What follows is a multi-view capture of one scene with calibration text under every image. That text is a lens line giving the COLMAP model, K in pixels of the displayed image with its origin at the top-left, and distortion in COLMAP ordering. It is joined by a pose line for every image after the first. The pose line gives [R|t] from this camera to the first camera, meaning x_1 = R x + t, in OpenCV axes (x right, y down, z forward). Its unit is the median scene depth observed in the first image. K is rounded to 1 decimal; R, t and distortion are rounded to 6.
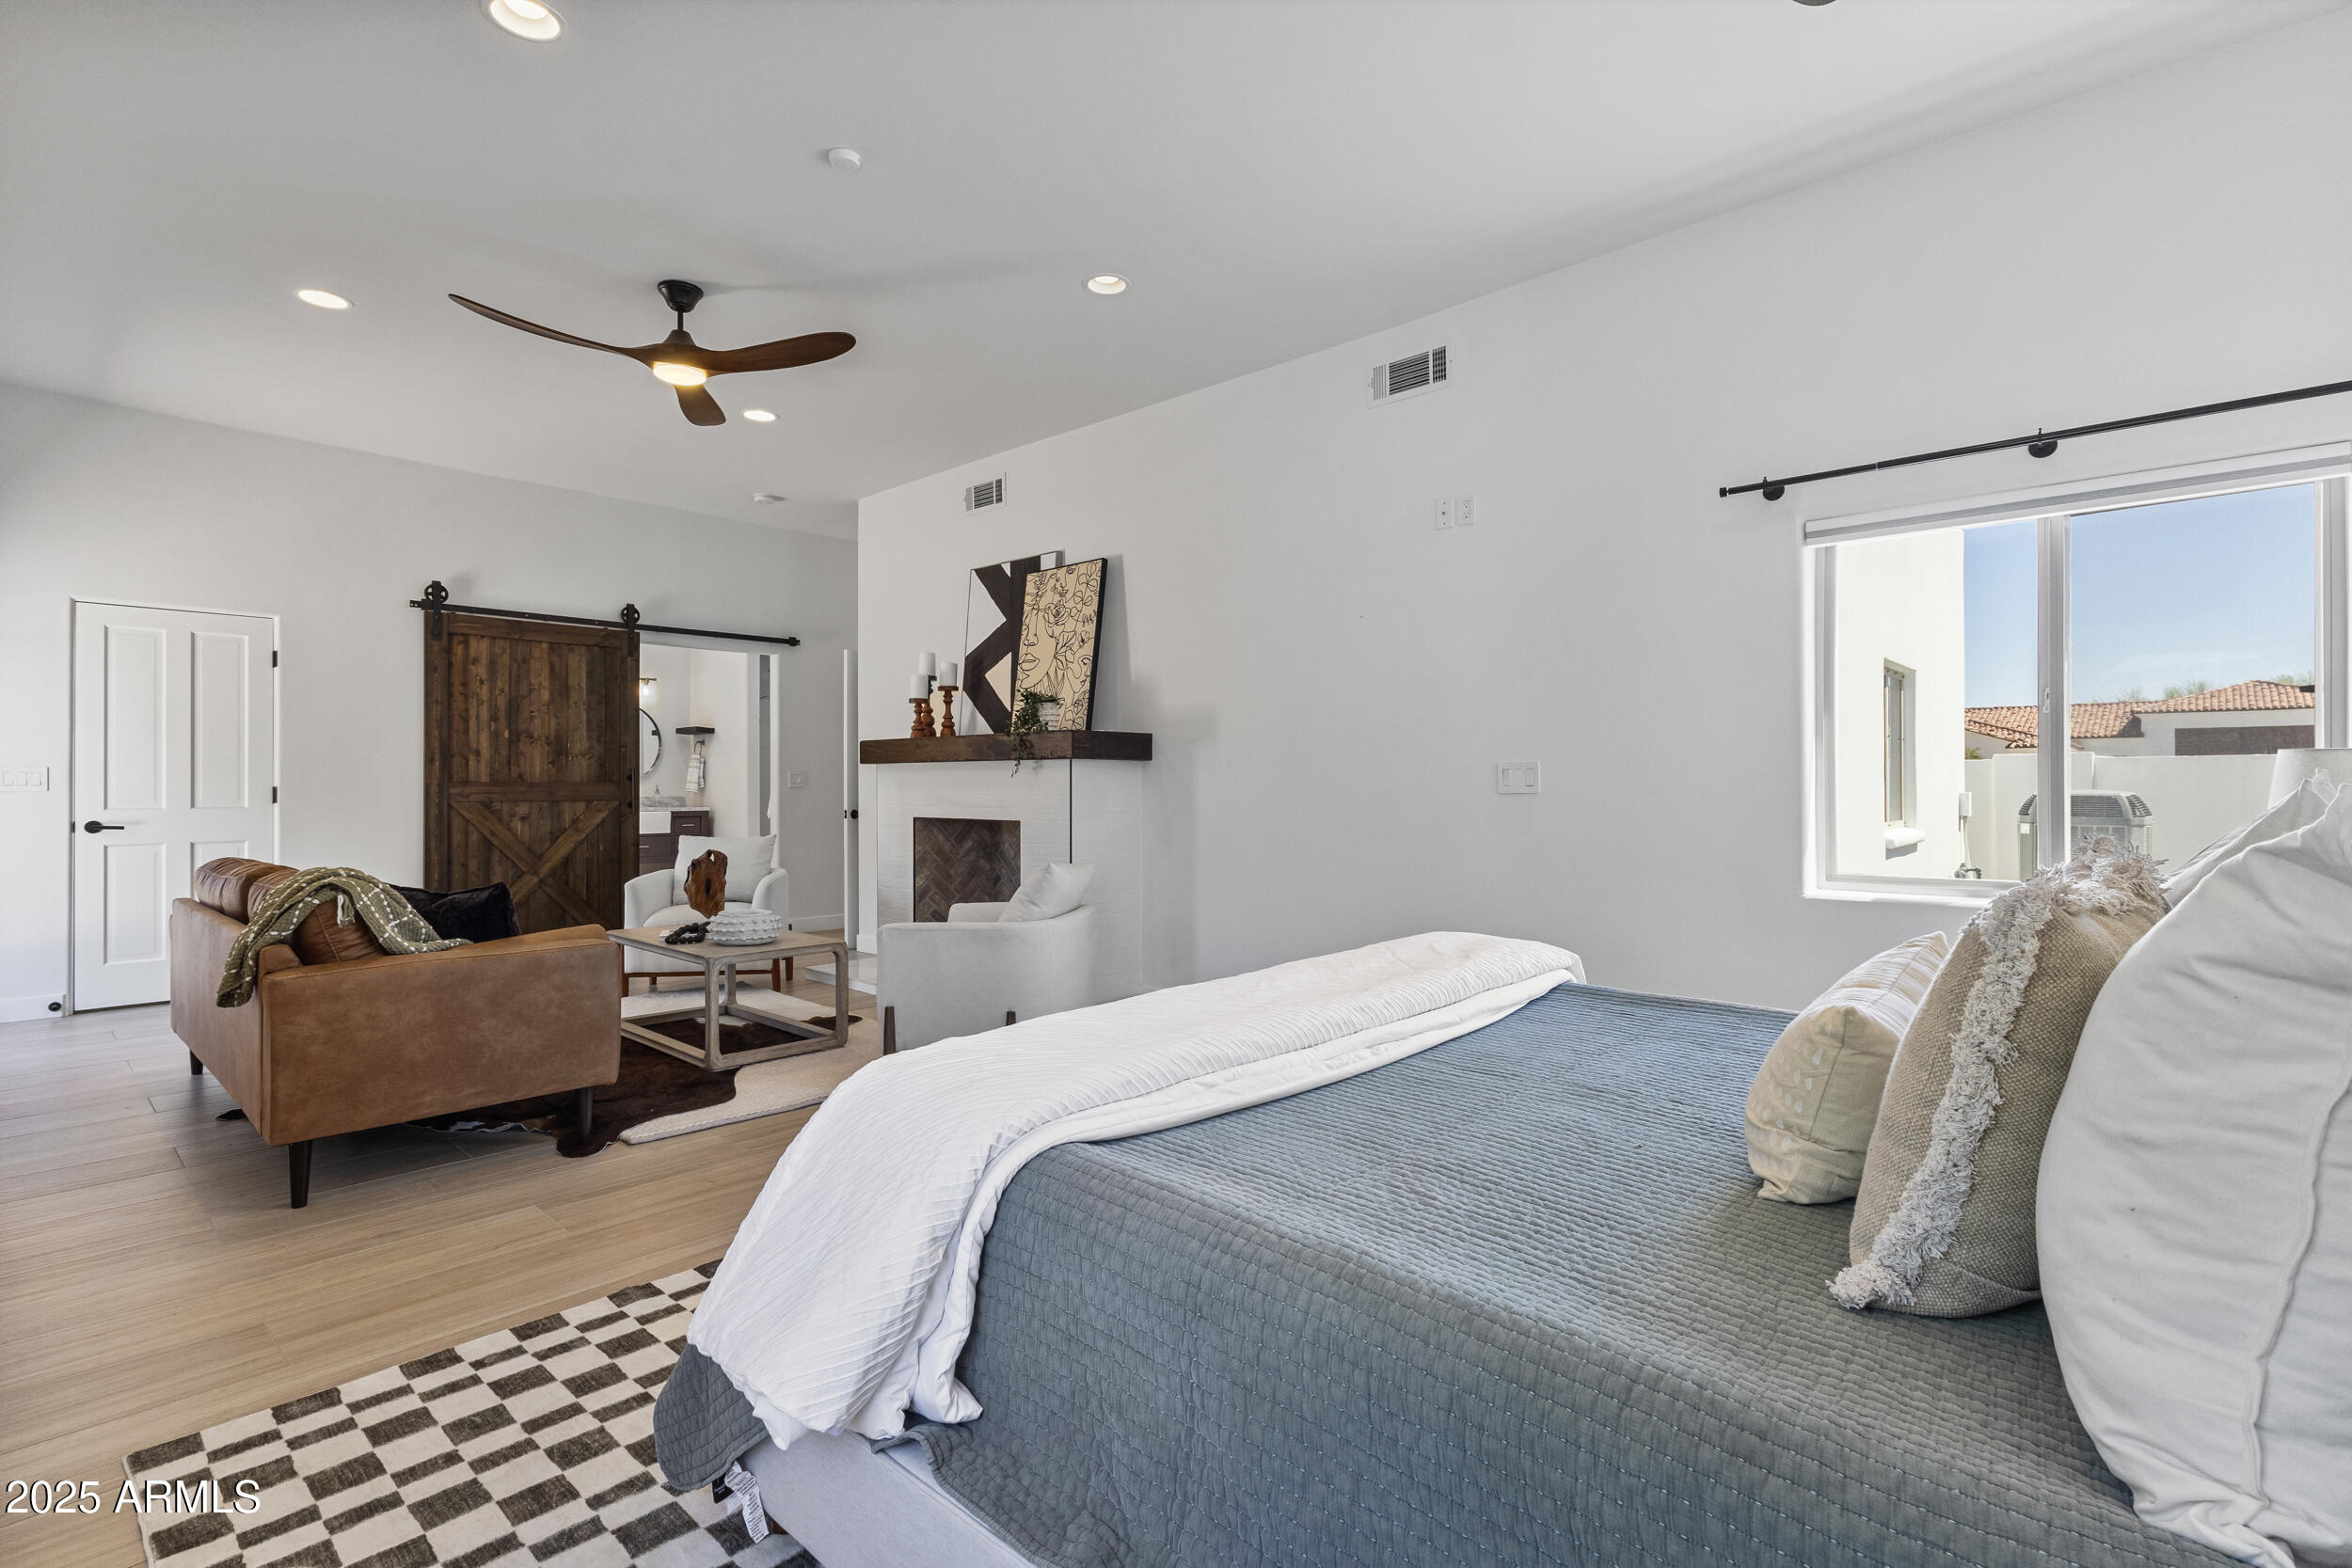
lens RADIAL K [[1103.8, 0, 1189.1], [0, 1103.8, 776.4], [0, 0, 1]] dist [0.005456, 0.001428]
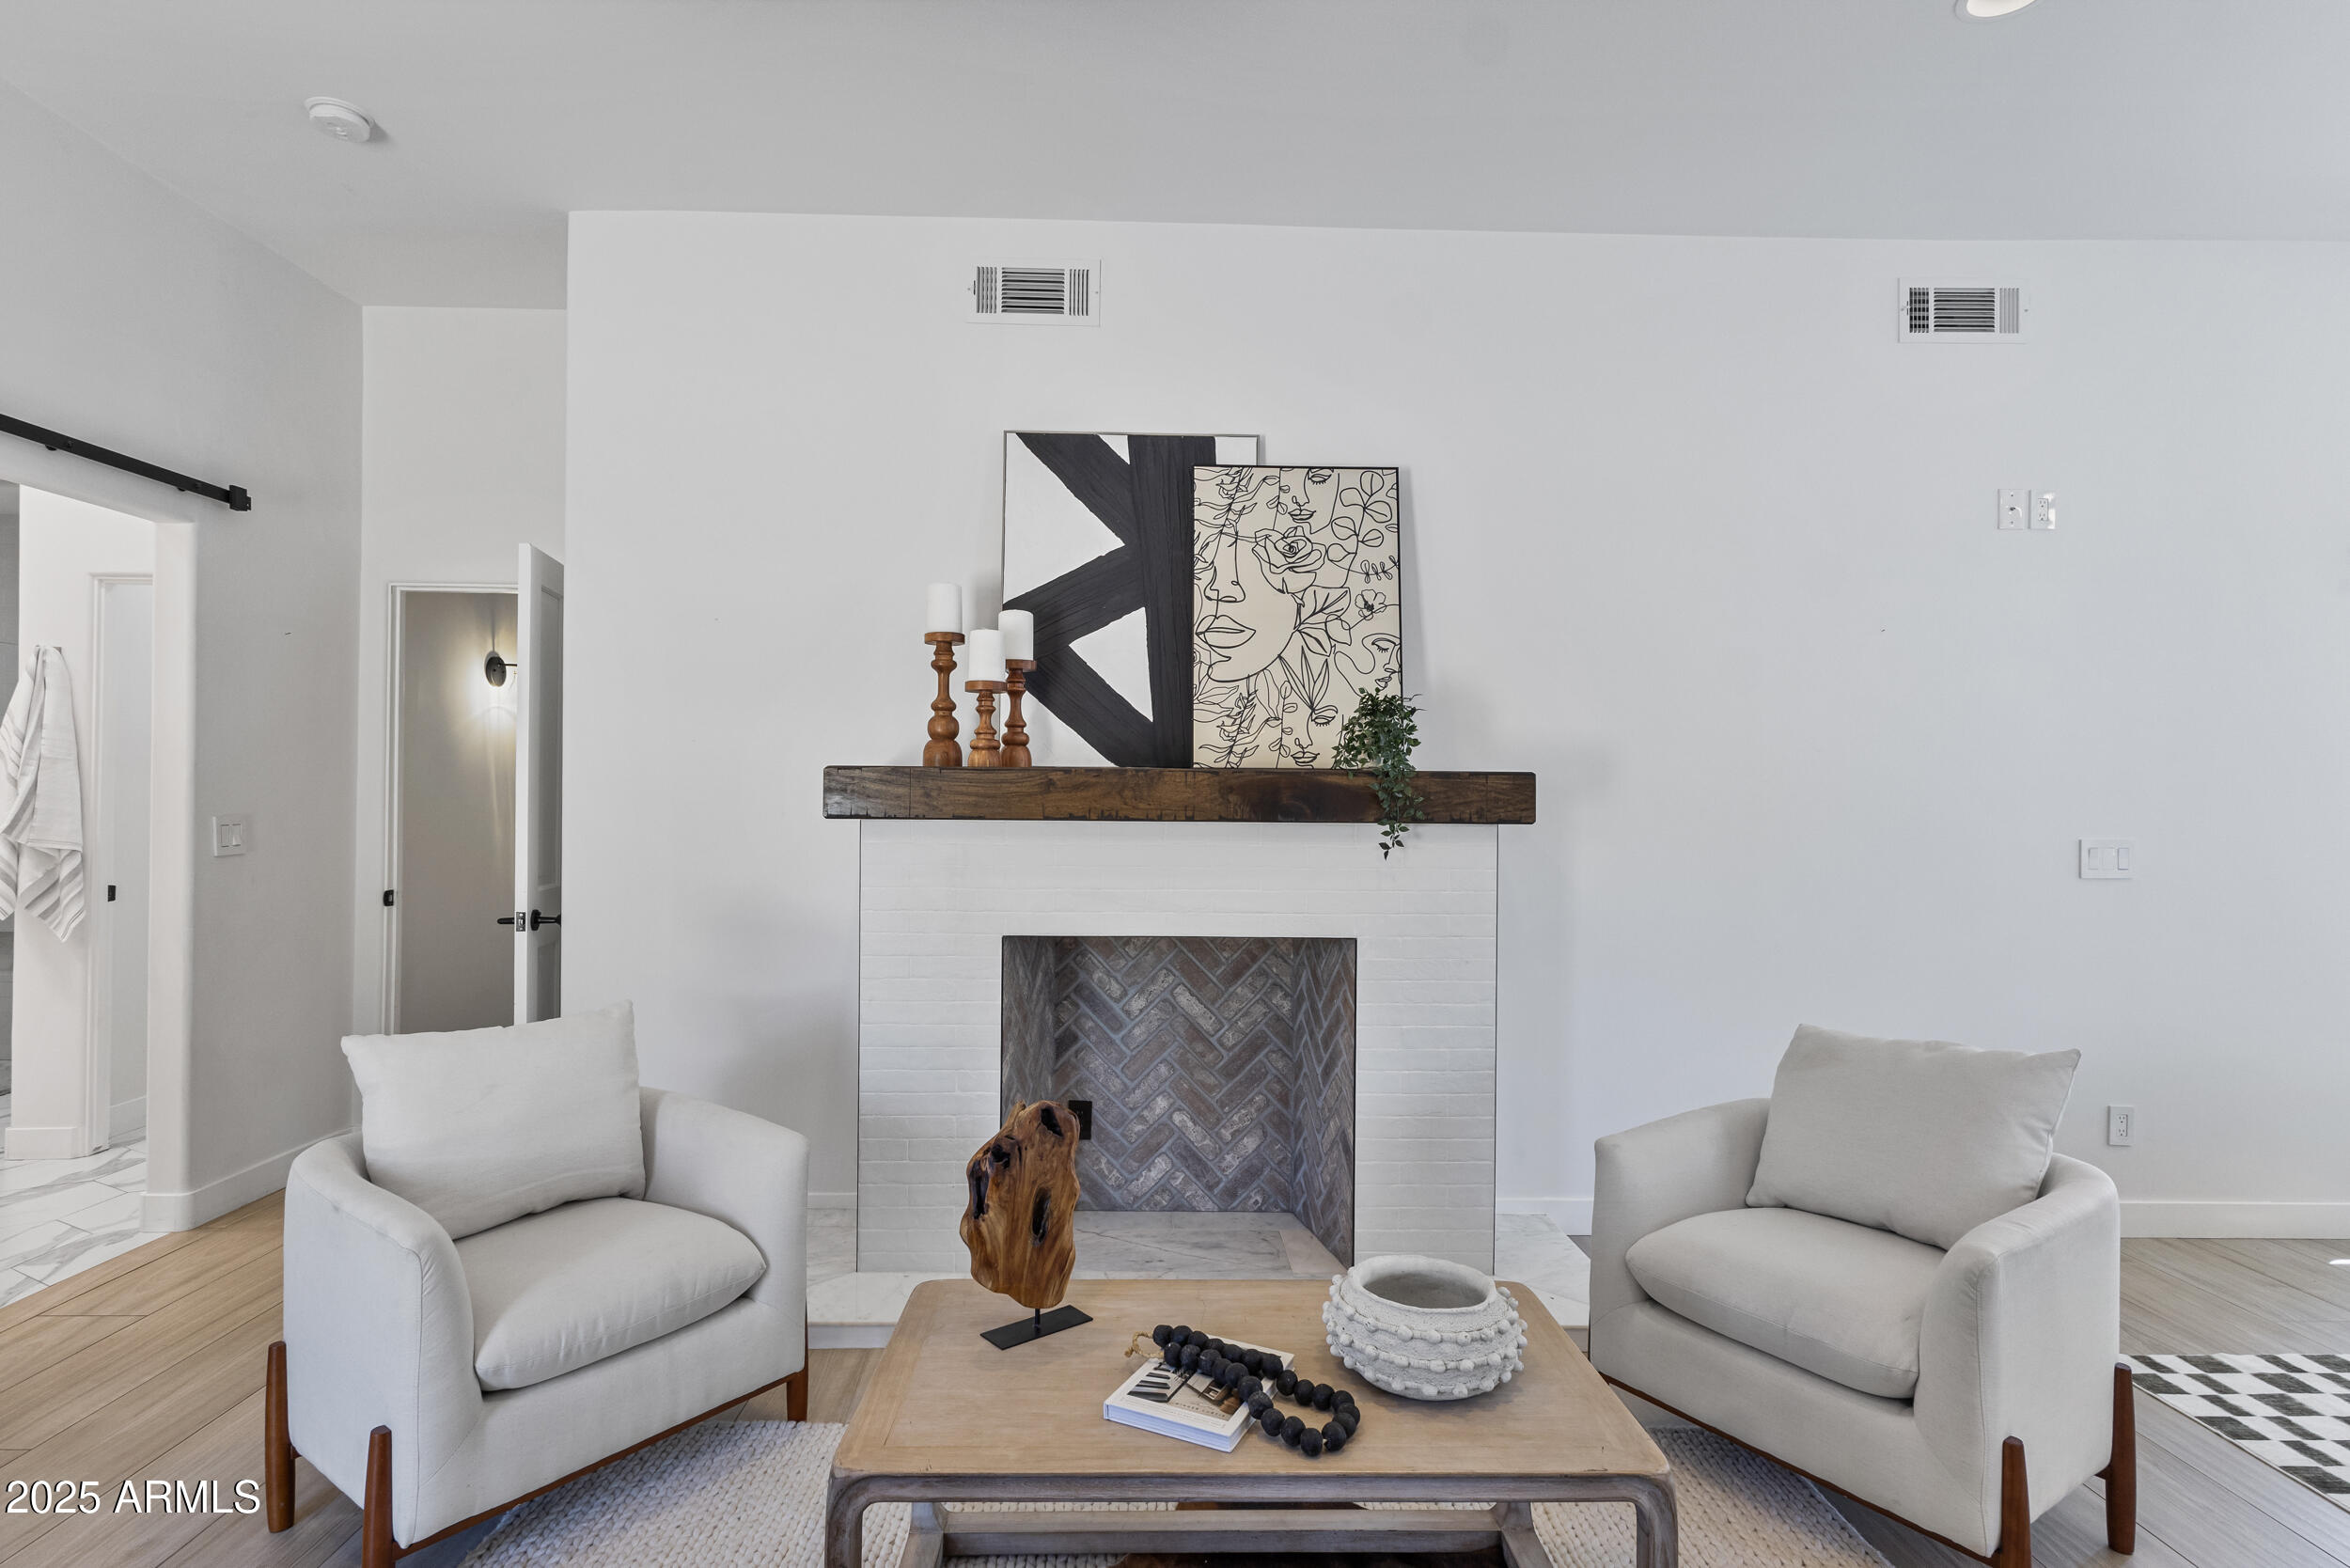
lens RADIAL K [[1171.8, 0, 1179.1], [0, 1171.8, 802.8], [0, 0, 1]] dist [0.006130, -0.000451]
pose [[0.720993, 0.003319, 0.692934, -0.545630], [-0.014699, 0.999837, 0.010505, -0.026208], [-0.692786, -0.017759, 0.720924, 0.594522]]
